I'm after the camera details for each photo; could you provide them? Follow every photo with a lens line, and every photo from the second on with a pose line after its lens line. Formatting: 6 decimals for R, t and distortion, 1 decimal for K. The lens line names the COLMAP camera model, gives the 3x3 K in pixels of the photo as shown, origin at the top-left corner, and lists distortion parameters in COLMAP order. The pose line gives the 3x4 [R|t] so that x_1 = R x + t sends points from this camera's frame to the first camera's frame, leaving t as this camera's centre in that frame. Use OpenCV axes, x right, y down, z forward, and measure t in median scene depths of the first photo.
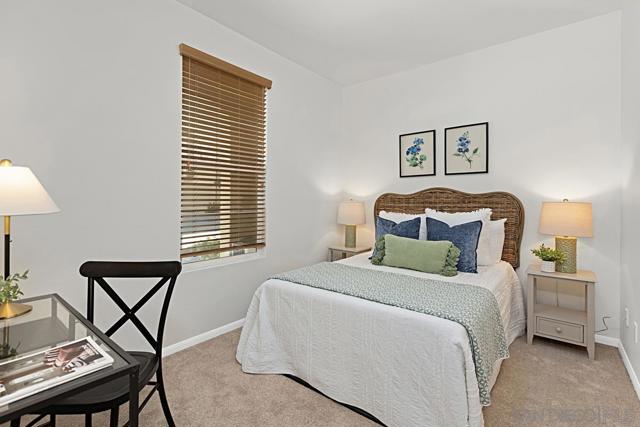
lens RADIAL K [[285.0, 0, 321.8], [0, 285.0, 202.5], [0, 0, 1]] dist [-0.000784, -0.000052]
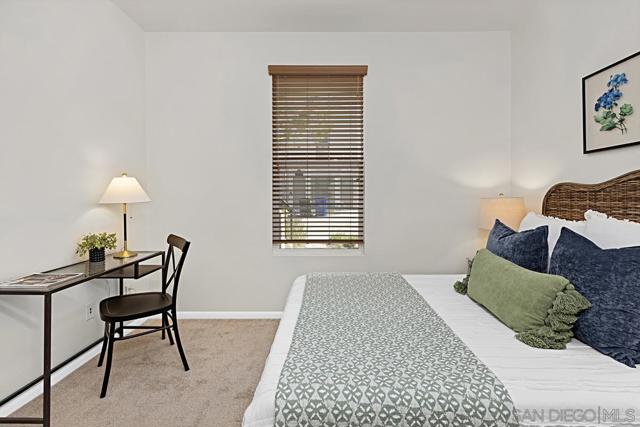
lens RADIAL K [[285.0, 0, 321.8], [0, 285.0, 202.5], [0, 0, 1]] dist [-0.000784, -0.000052]
pose [[0.646011, 0.018047, -0.763115, 0.388233], [-0.004926, 0.999798, 0.019475, -0.000928], [0.763312, -0.008822, 0.645969, 0.256267]]
